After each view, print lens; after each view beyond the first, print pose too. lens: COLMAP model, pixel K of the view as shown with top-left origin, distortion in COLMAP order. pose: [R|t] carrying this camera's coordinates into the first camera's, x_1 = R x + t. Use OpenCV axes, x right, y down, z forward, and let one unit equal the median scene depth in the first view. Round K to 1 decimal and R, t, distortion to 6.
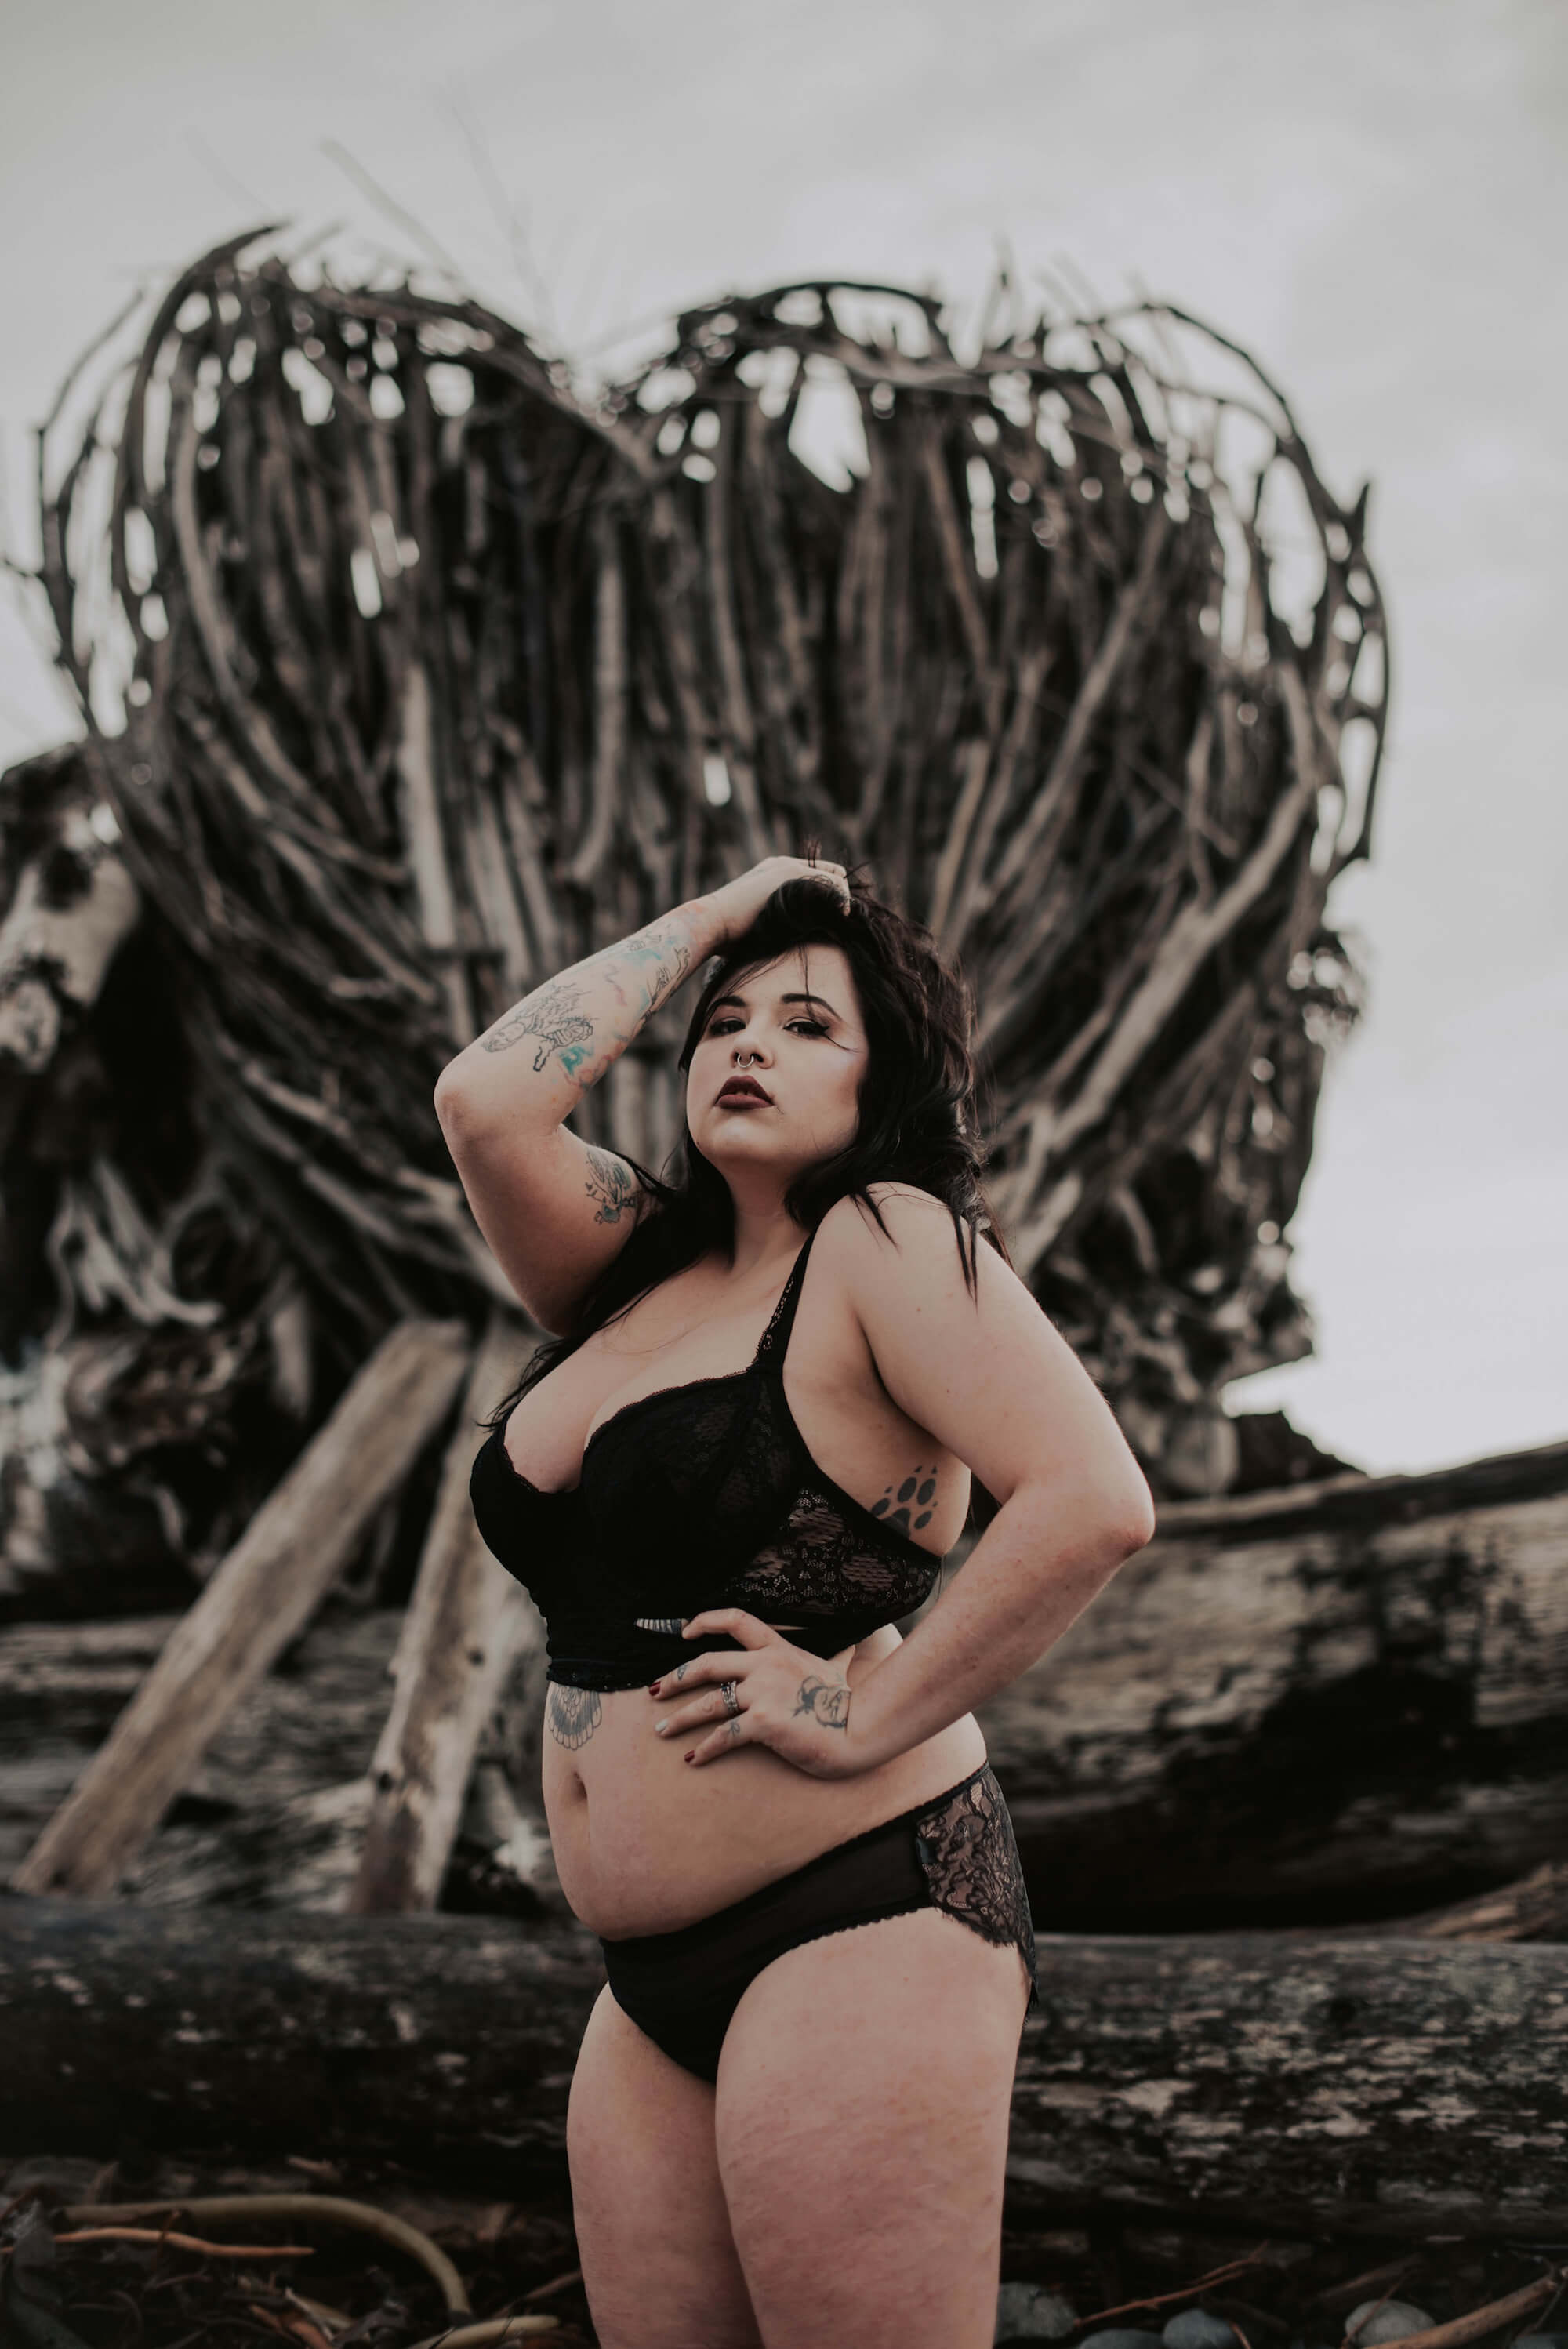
lens RADIAL K [[3406.0, 0, 783.0], [0, 3406.0, 1175.0], [0, 0, 1]] dist [-0.133526, 0.000000]
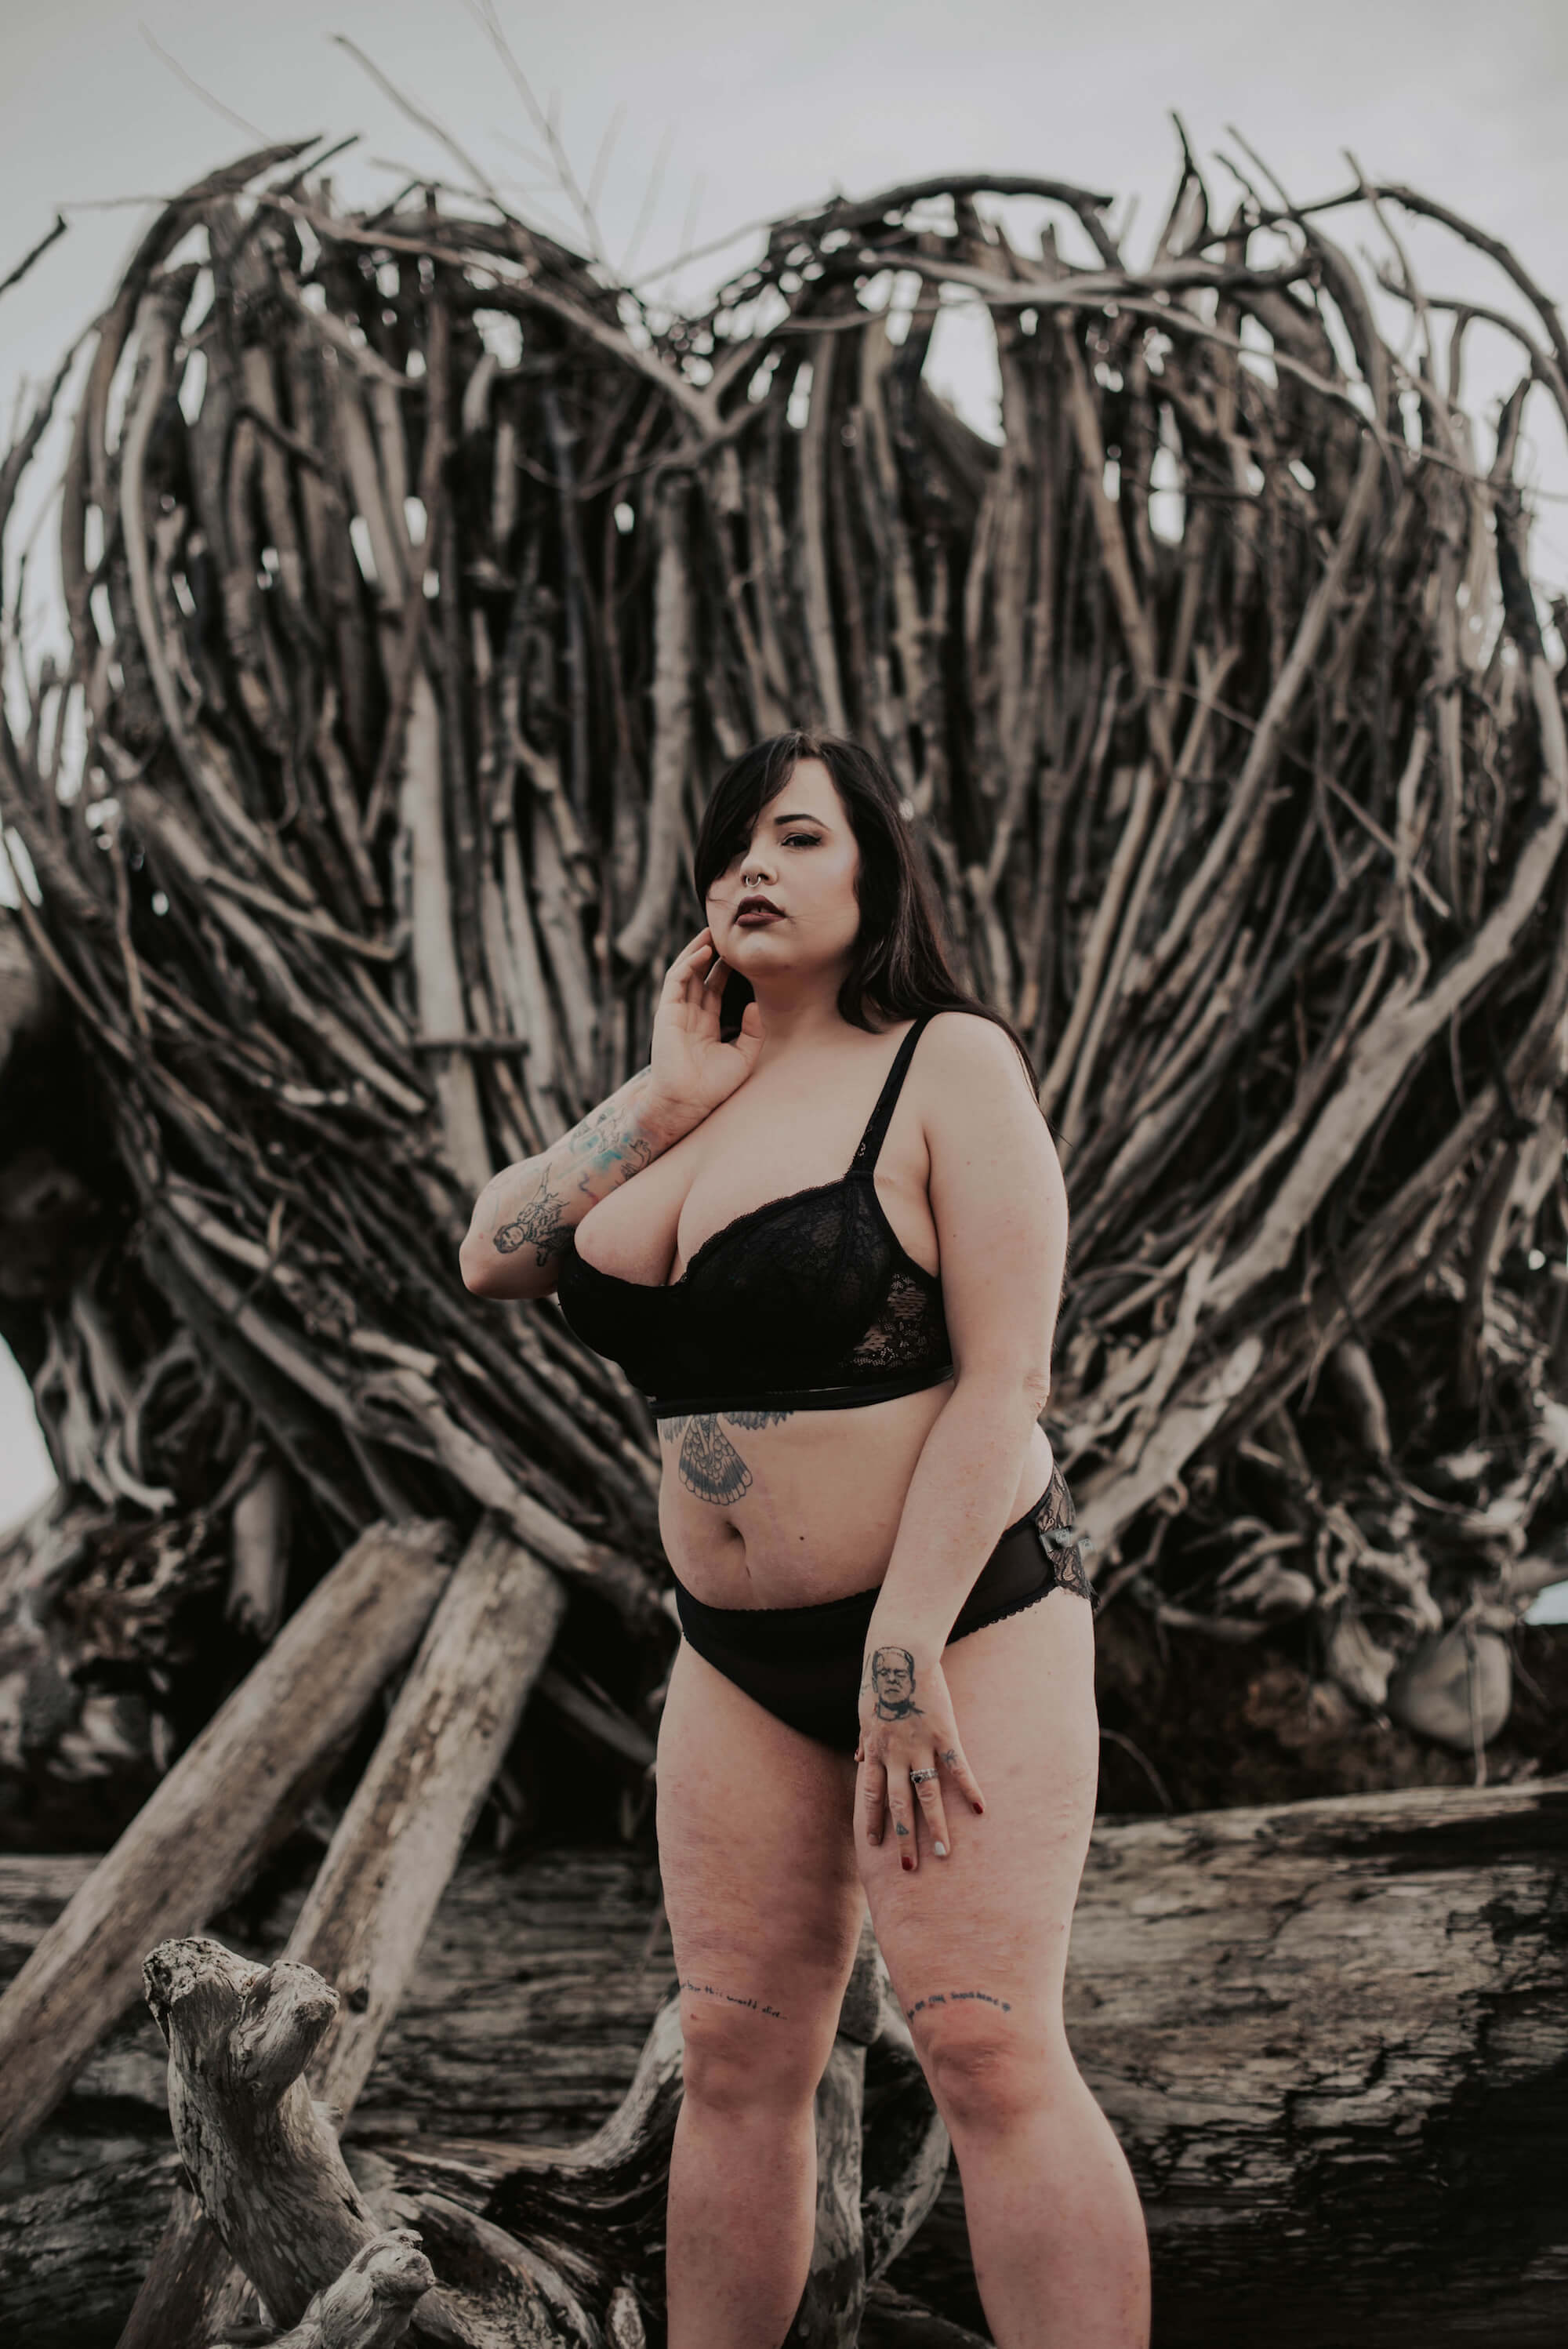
lens RADIAL K [[3406.0, 0, 785.2], [0, 3406.0, 1169.3], [0, 0, 1]] dist [-0.133526, 0.000000]
pose [[0.983618, 0.004315, -0.180216, 0.118646], [-0.004650, 0.999988, -0.001436, -0.036162], [0.180208, 0.002250, 0.983626, 0.237645]]
